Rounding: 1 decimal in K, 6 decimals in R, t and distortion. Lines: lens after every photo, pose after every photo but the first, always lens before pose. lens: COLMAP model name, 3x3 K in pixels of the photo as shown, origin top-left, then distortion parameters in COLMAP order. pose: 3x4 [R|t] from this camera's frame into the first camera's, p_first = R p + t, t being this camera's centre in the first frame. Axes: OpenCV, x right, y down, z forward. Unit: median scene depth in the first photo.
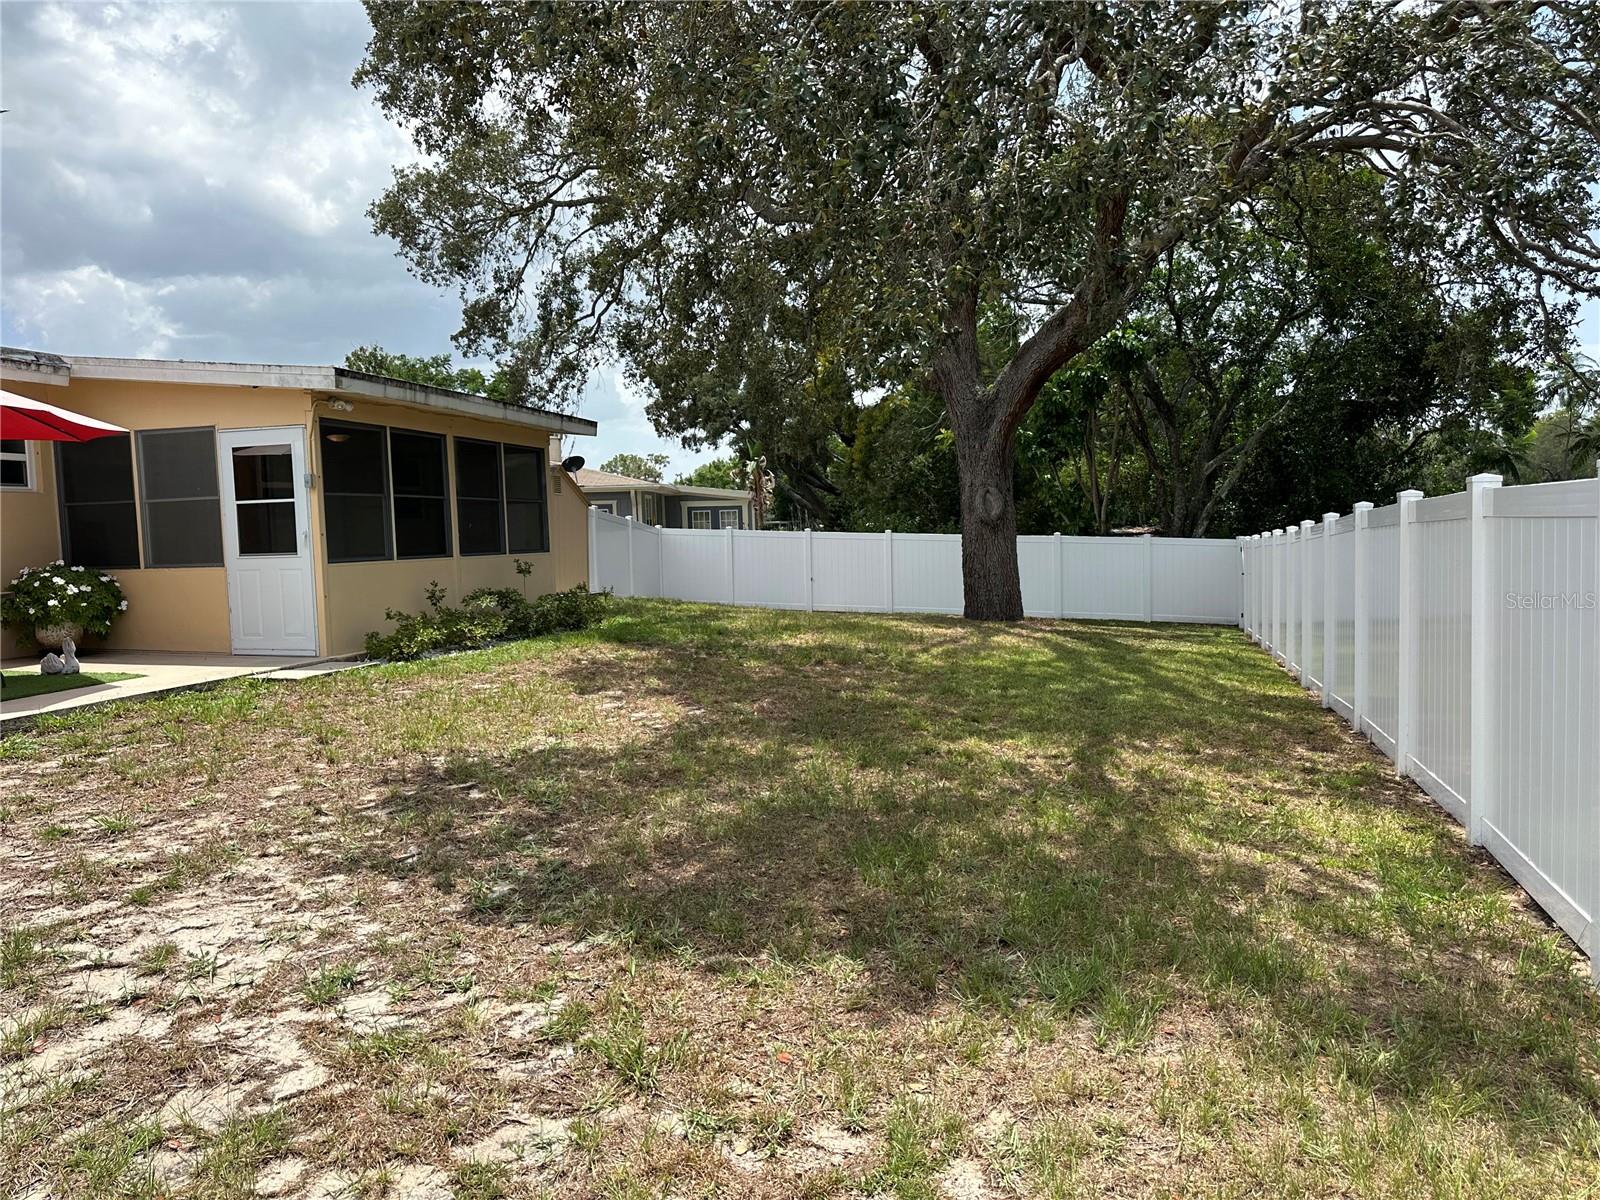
lens RADIAL K [[1125.0, 0, 813.3], [0, 1125.0, 596.8], [0, 0, 1]] dist [0.050978, -0.069847]
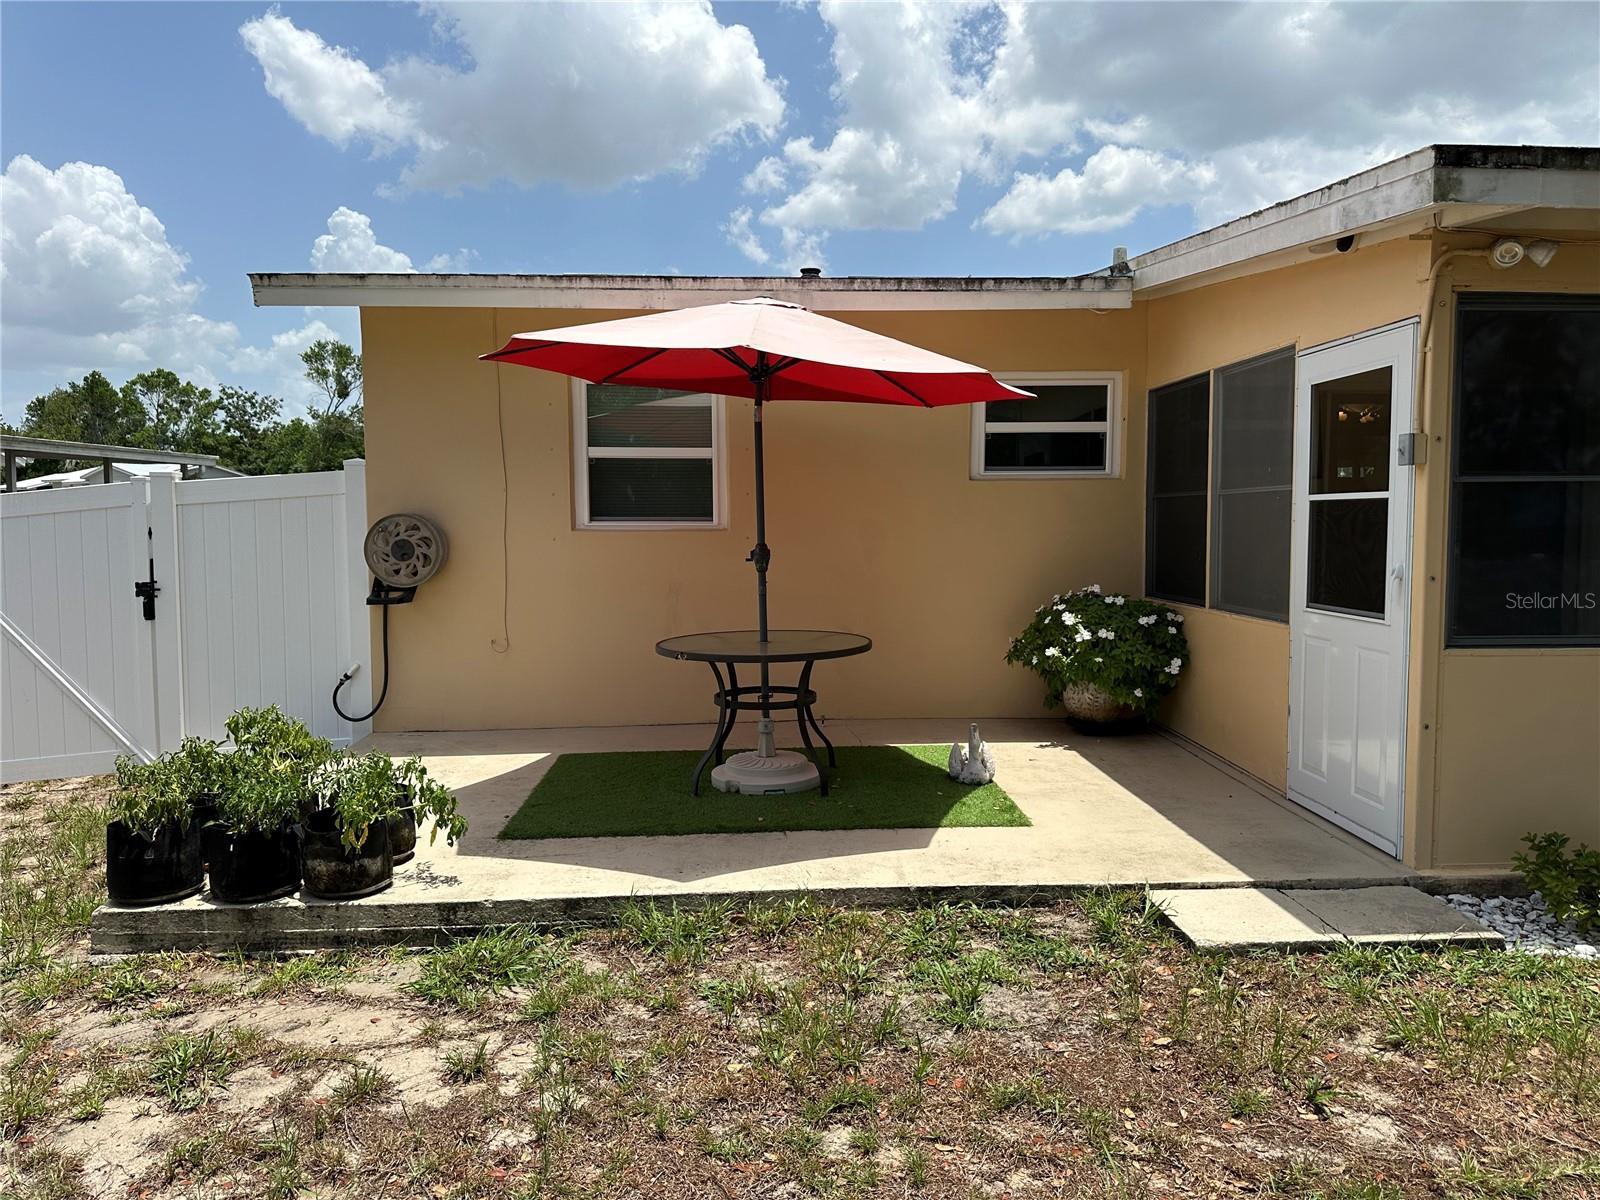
lens RADIAL K [[1125.0, 0, 795.6], [0, 1125.0, 609.5], [0, 0, 1]] dist [0.050978, -0.069847]
pose [[0.310682, 0.103078, -0.944908, -0.111589], [-0.063829, 0.994121, 0.087460, -0.064251], [0.948368, 0.033141, 0.315435, 0.644400]]
